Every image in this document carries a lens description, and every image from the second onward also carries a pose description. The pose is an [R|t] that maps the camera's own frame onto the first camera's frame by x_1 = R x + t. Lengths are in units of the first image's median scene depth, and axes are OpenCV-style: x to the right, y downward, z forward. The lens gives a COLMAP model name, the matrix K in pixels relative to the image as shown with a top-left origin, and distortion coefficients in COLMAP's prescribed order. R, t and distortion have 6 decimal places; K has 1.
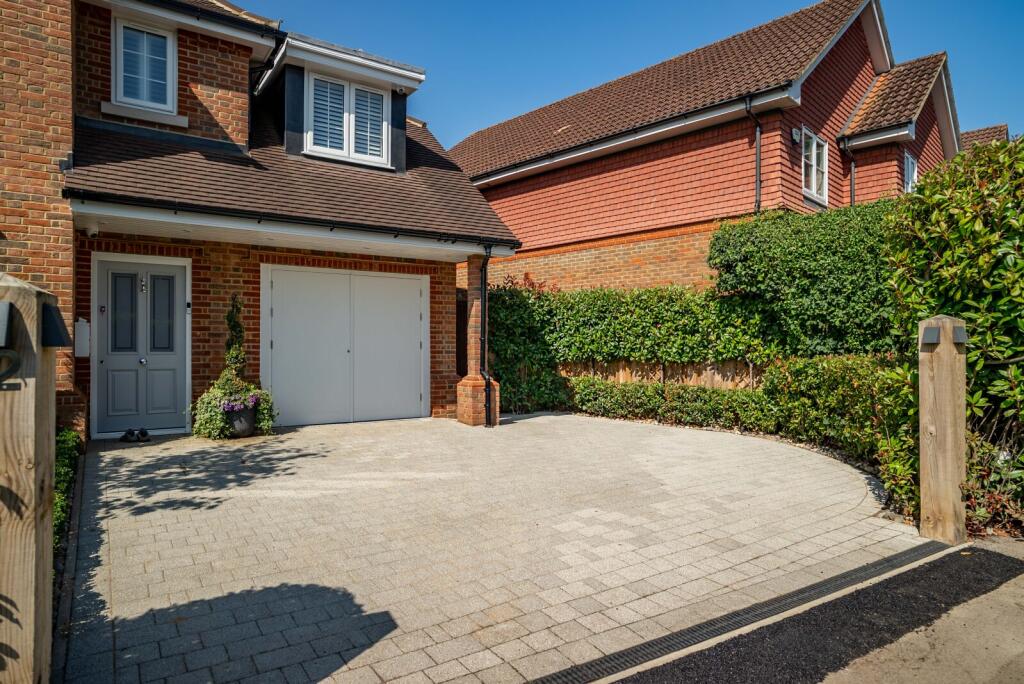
lens RADIAL K [[613.6, 0, 512.0], [0, 613.6, 342.0], [0, 0, 1]] dist [-0.037099, 0.036787]
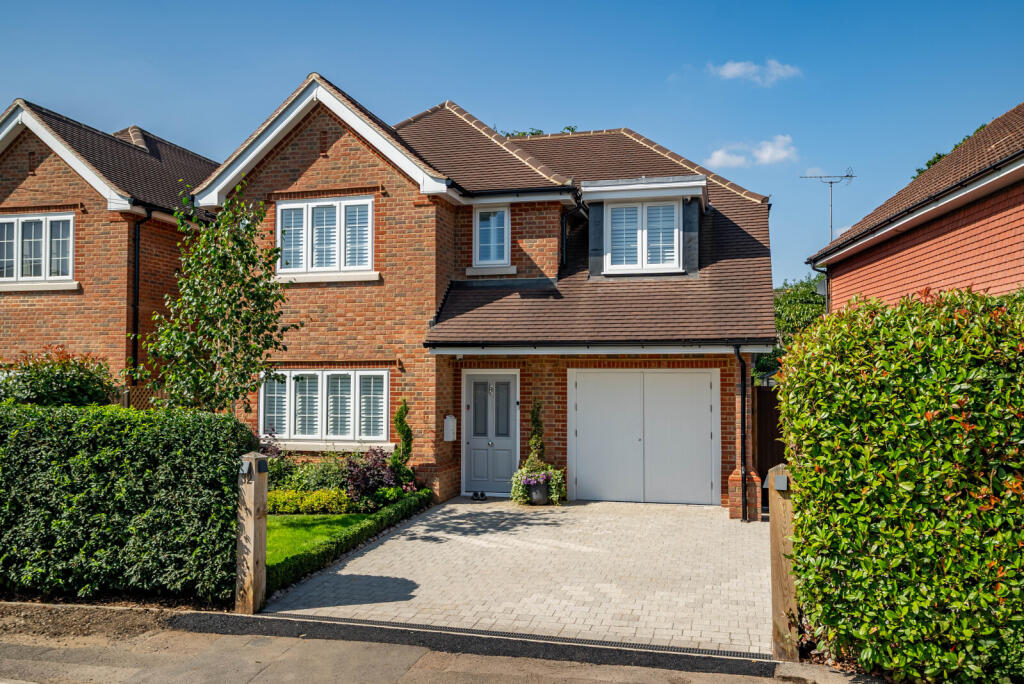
lens RADIAL K [[872.2, 0, 512.0], [0, 872.2, 342.0], [0, 0, 1]] dist [0.004432, 0.001407]
pose [[0.656020, -0.029734, -0.754158, 0.906305], [0.005131, 0.999376, -0.034939, -0.124929], [0.754726, 0.019051, 0.655763, -0.284521]]
